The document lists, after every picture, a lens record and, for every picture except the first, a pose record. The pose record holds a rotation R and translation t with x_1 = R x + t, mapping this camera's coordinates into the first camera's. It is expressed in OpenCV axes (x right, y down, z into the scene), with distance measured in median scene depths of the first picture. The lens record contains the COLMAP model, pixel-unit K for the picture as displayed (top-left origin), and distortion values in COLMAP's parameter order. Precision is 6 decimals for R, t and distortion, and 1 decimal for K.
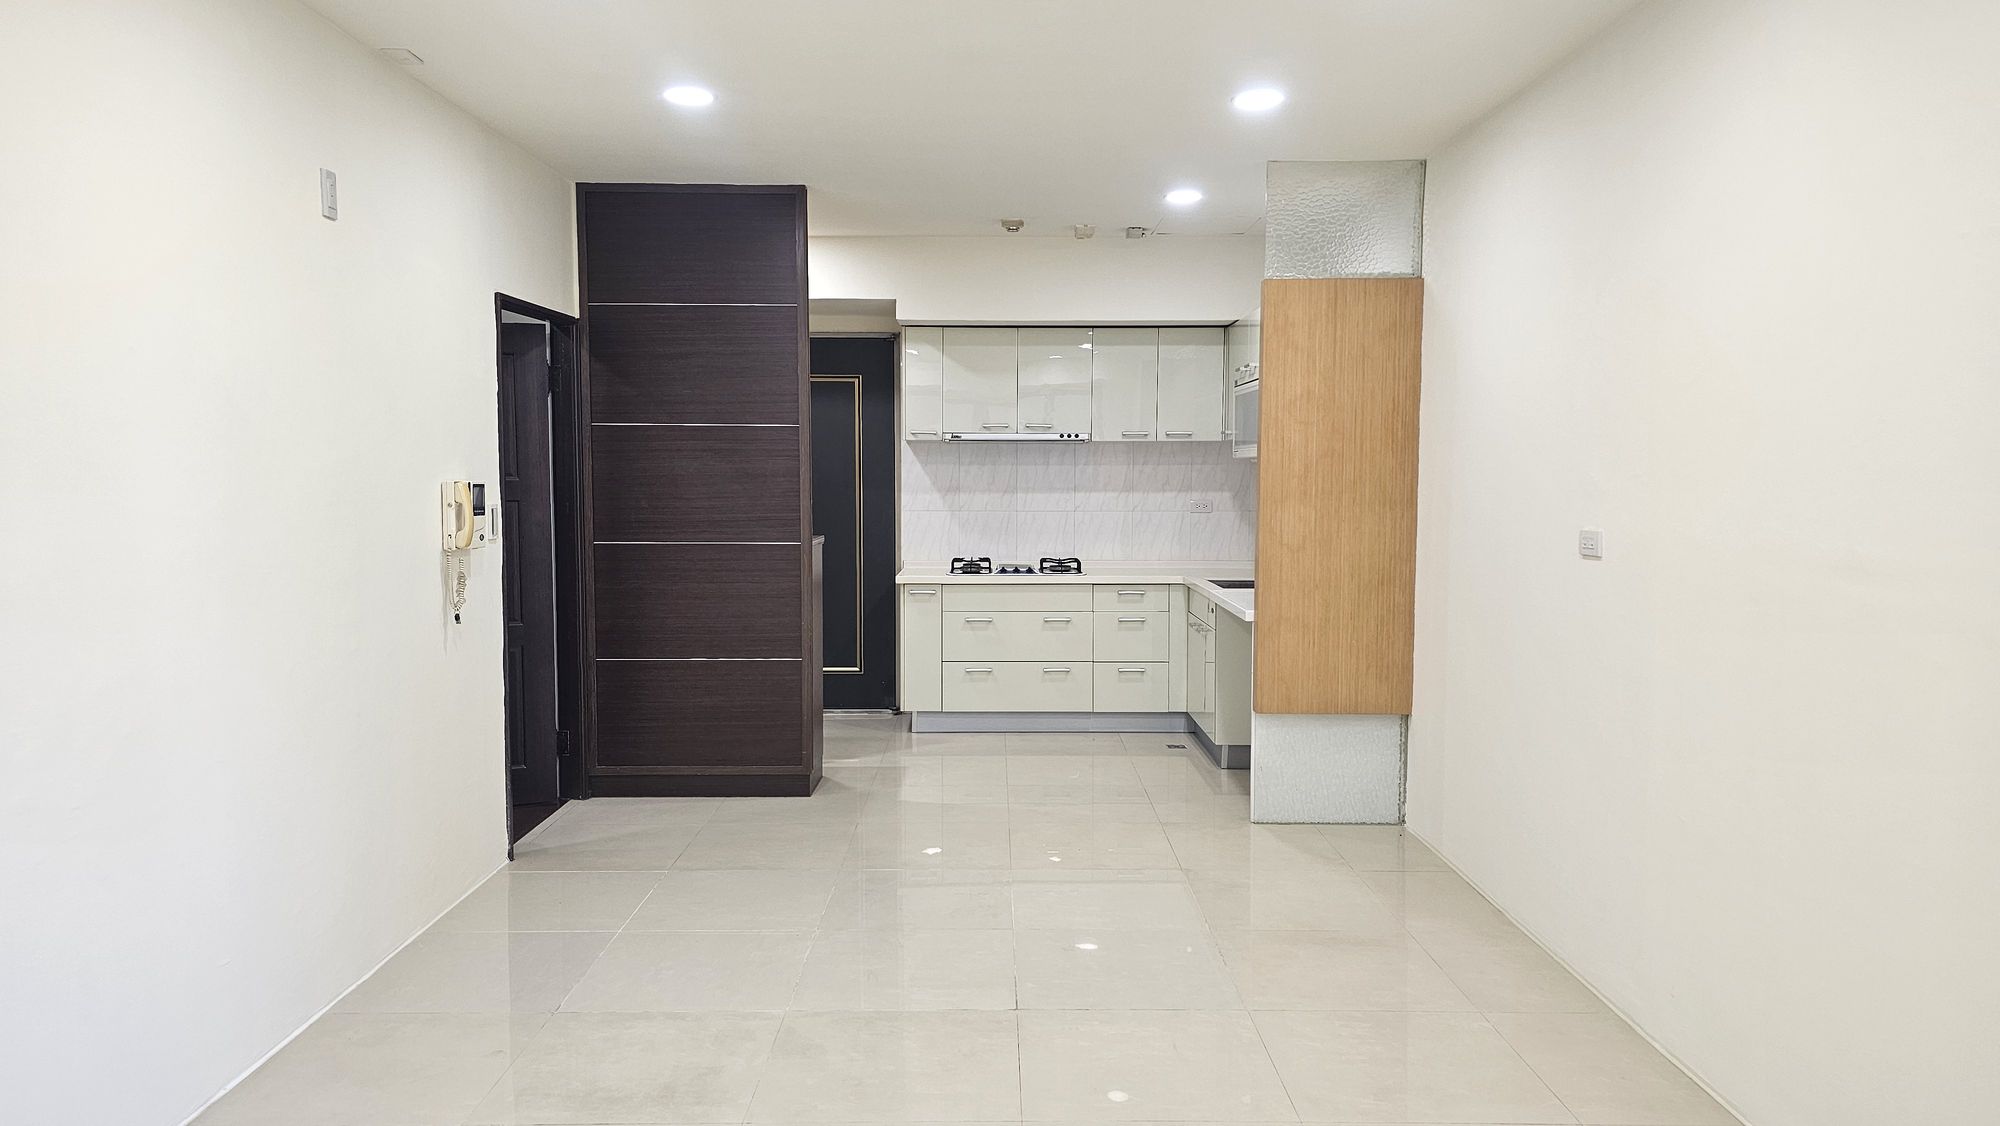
lens RADIAL K [[1283.2, 0, 990.5], [0, 1283.2, 575.3], [0, 0, 1]] dist [-0.003411, -0.002425]
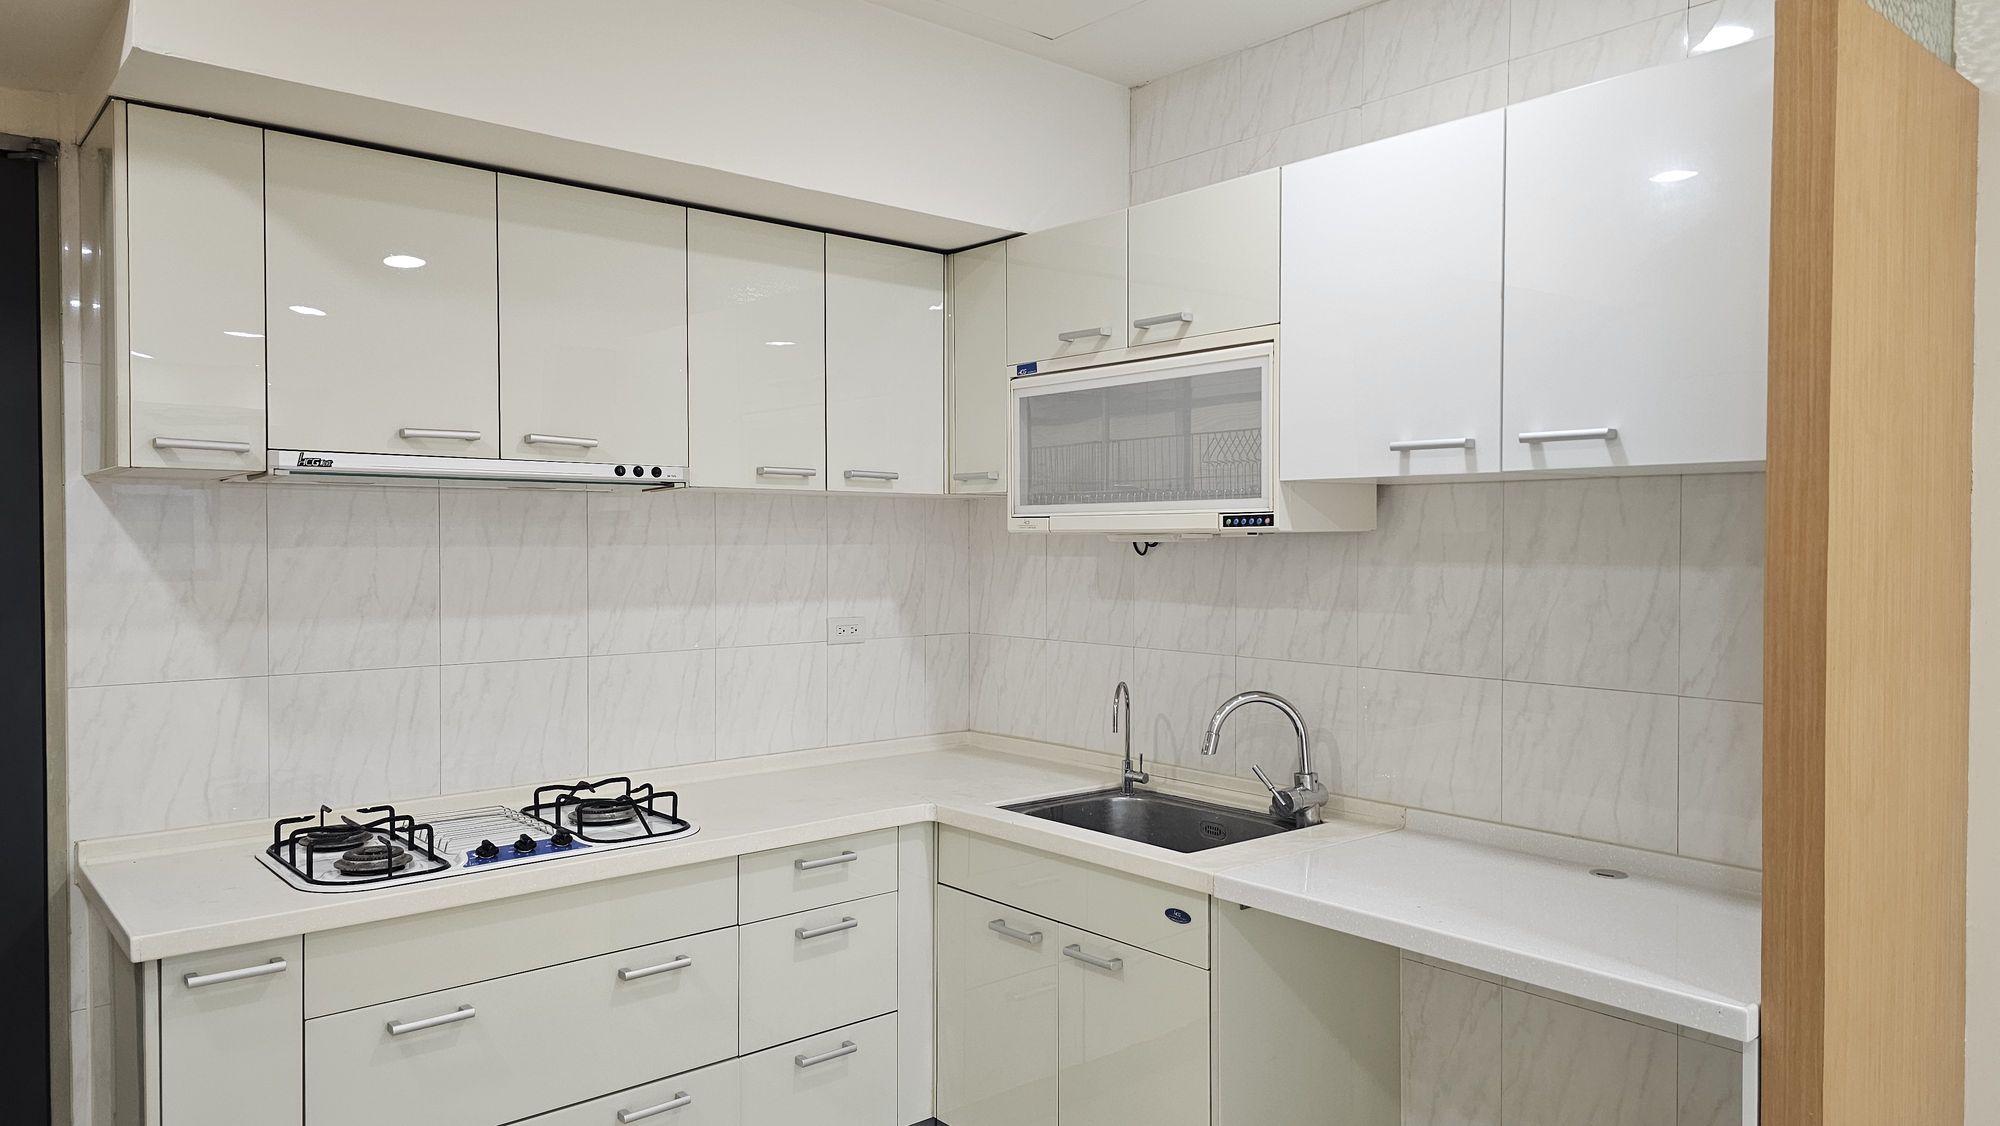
lens RADIAL K [[1283.2, 0, 1013.3], [0, 1283.2, 551.9], [0, 0, 1]] dist [-0.003411, -0.002425]
pose [[0.746566, -0.006978, 0.665275, -0.141854], [0.053714, 0.997313, -0.049816, -0.074545], [-0.663140, 0.072926, 0.744935, 0.805090]]
